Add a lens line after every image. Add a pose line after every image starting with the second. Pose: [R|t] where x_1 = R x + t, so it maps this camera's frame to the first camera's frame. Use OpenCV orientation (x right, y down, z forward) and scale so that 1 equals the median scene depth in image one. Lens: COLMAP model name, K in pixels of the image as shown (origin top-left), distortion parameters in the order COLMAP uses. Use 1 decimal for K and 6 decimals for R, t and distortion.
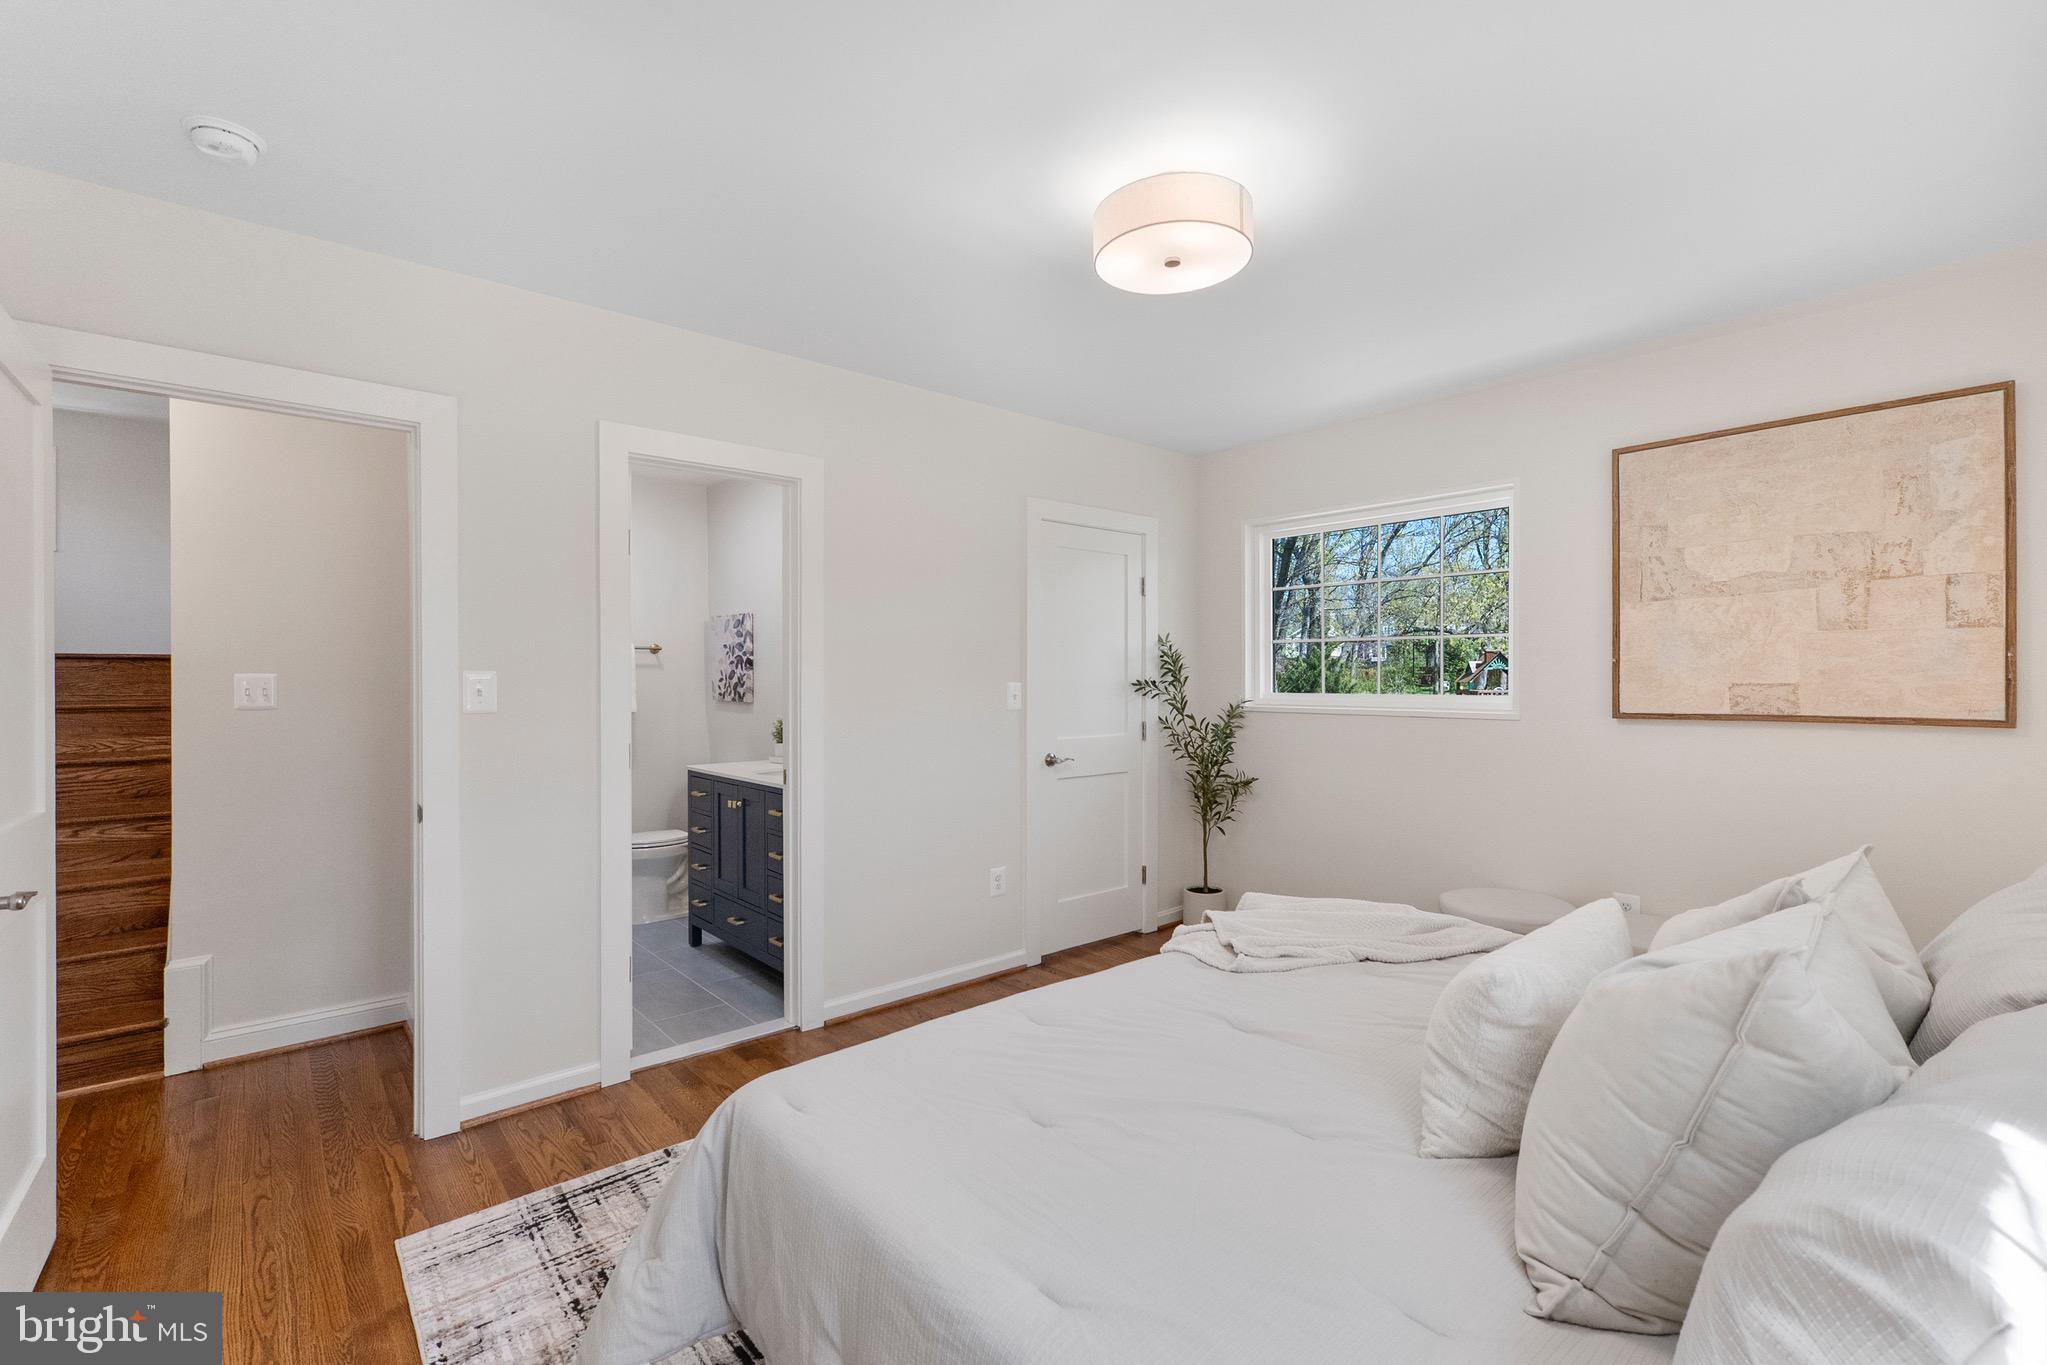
lens RADIAL K [[892.7, 0, 1021.2], [0, 892.7, 690.6], [0, 0, 1]] dist [0.008627, 0.000416]
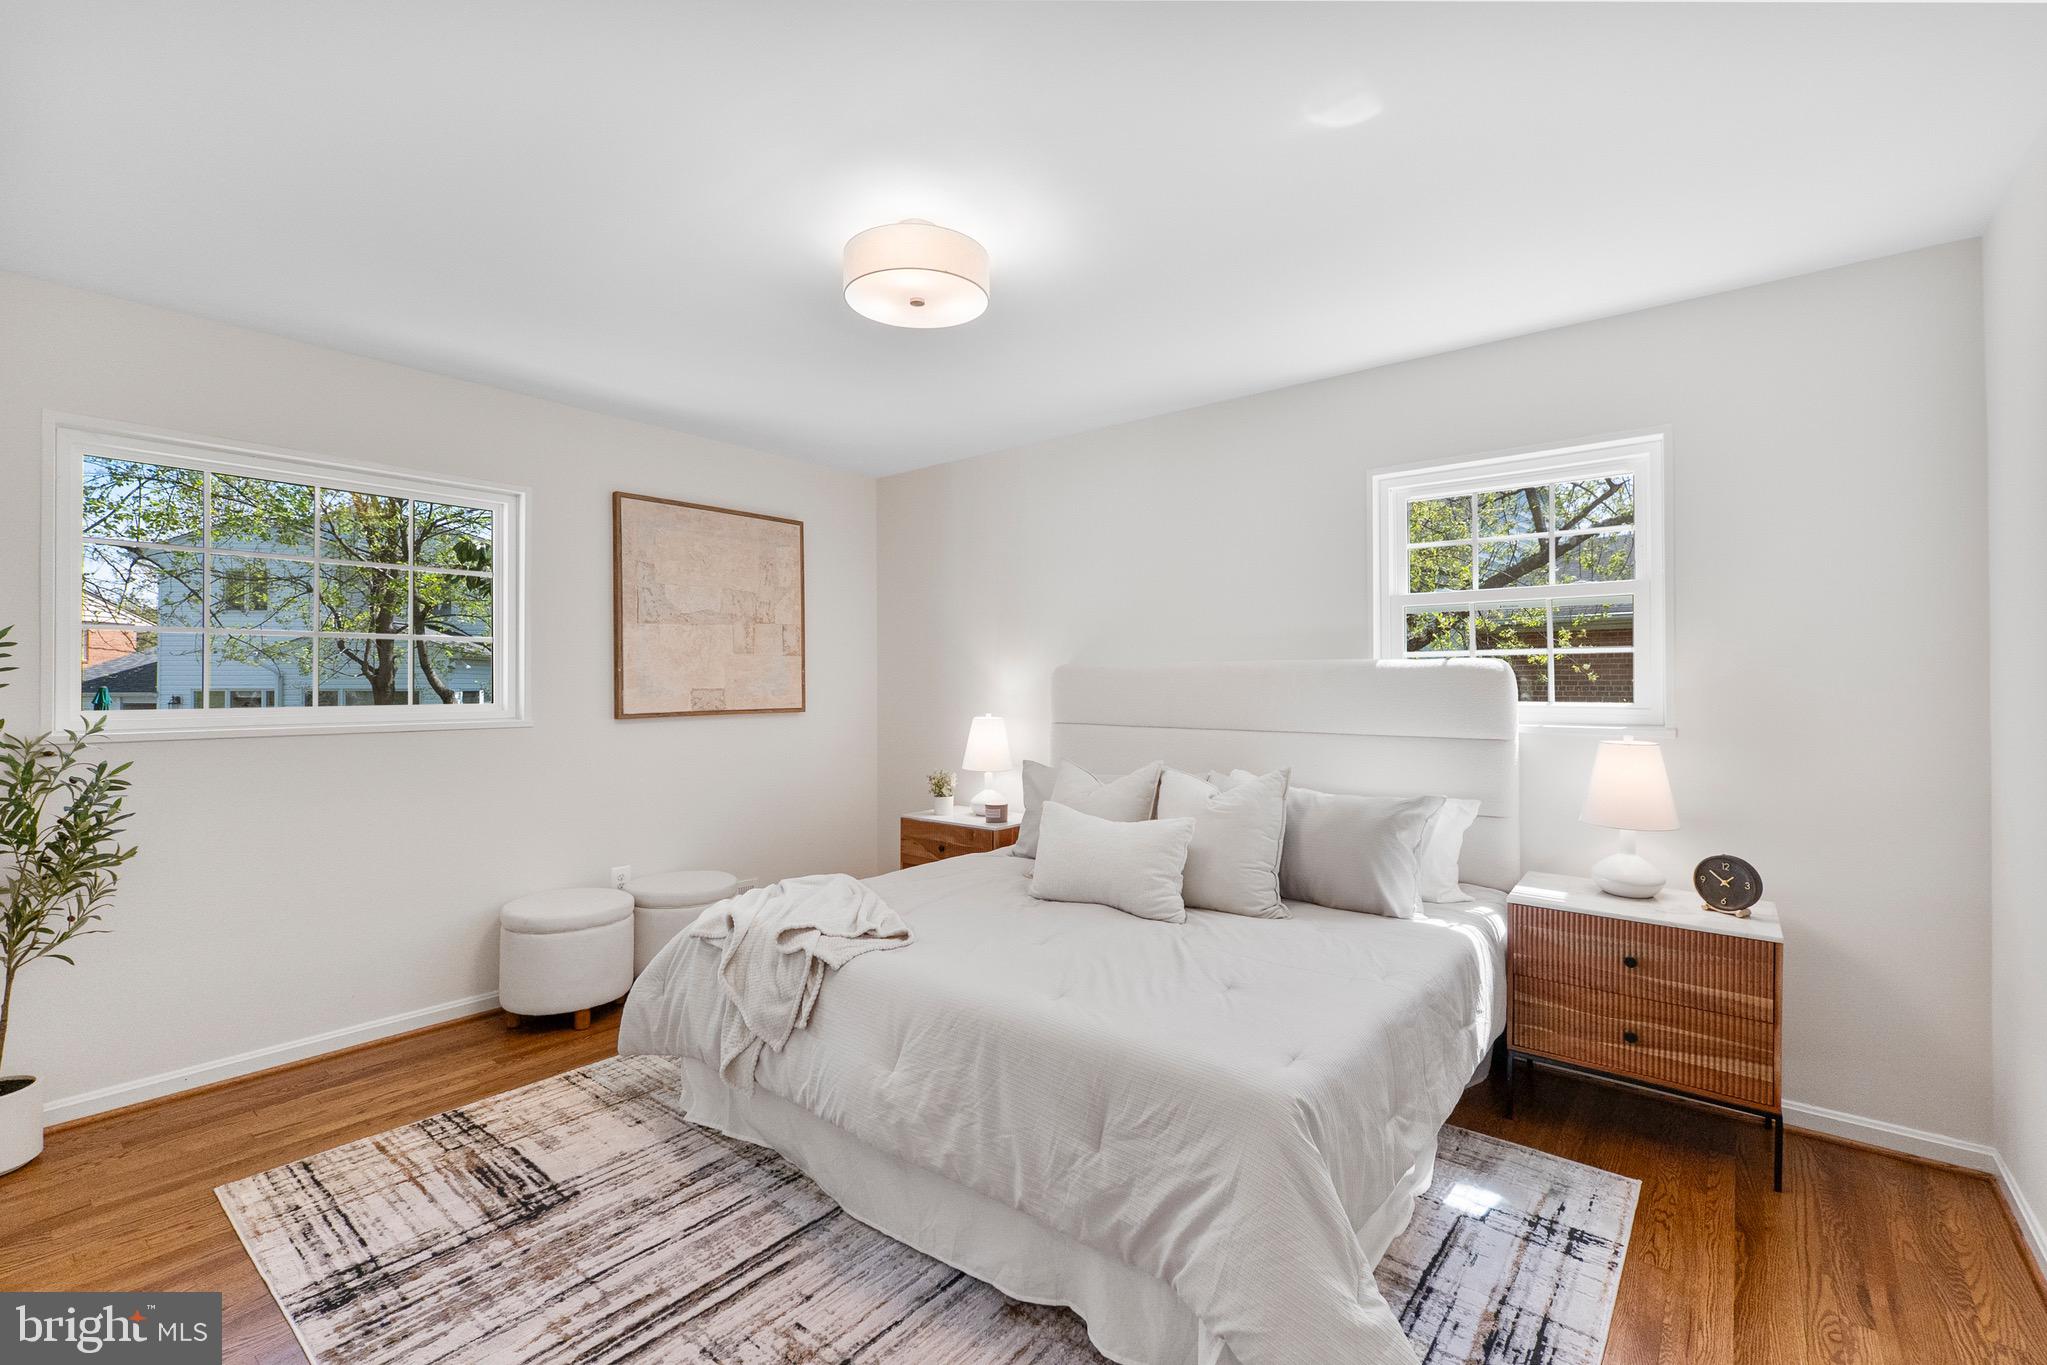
lens RADIAL K [[892.7, 0, 1023.4], [0, 892.7, 678.1], [0, 0, 1]] dist [0.008627, 0.000416]
pose [[-0.176301, 0.003966, 0.984328, -0.170106], [0.015075, 0.999885, -0.001329, -0.003935], [-0.984221, 0.014604, -0.176341, 0.197461]]
